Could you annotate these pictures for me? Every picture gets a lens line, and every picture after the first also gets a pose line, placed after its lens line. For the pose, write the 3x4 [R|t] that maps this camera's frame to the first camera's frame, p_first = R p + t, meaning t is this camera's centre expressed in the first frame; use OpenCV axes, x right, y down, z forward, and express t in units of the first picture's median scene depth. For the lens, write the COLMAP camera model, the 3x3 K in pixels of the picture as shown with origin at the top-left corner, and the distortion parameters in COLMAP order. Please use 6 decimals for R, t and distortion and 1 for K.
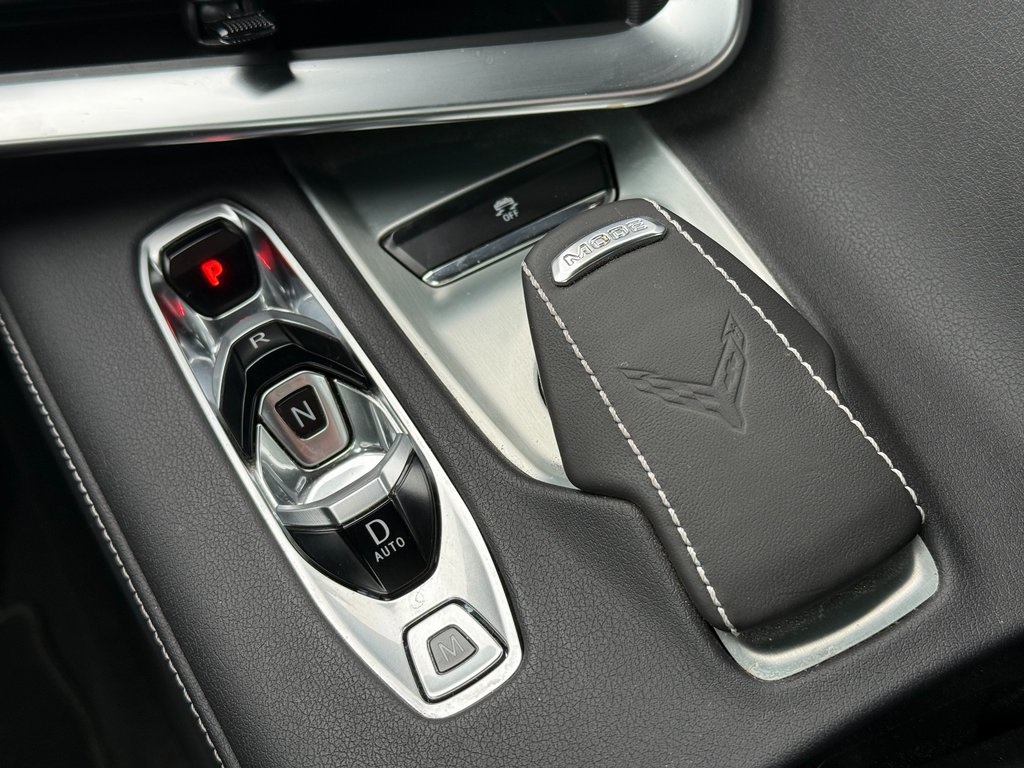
lens RADIAL K [[1455.2, 0, 512.0], [0, 1455.2, 384.0], [0, 0, 1]] dist [0.130606, -0.107343]
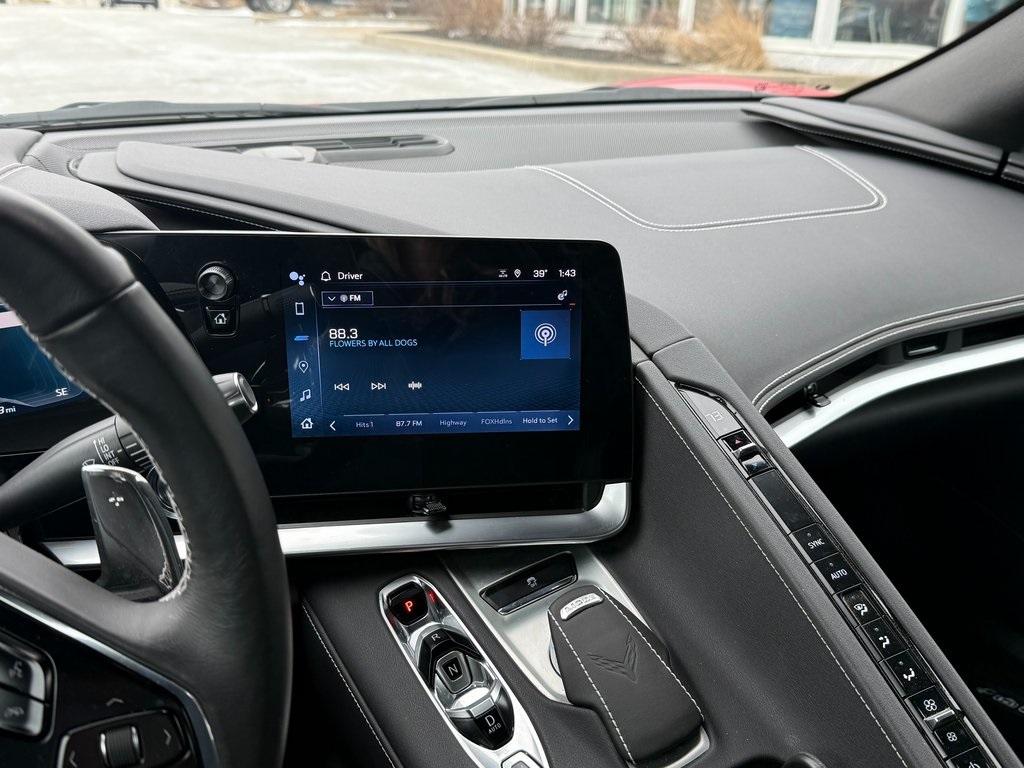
lens RADIAL K [[963.9, 0, 512.0], [0, 963.9, 384.0], [0, 0, 1]] dist [0.193770, -0.462163]
pose [[0.996492, 0.047990, 0.068567, -0.181698], [-0.028373, 0.964467, -0.262675, -0.013820], [-0.078736, 0.259808, 0.962445, -0.707457]]
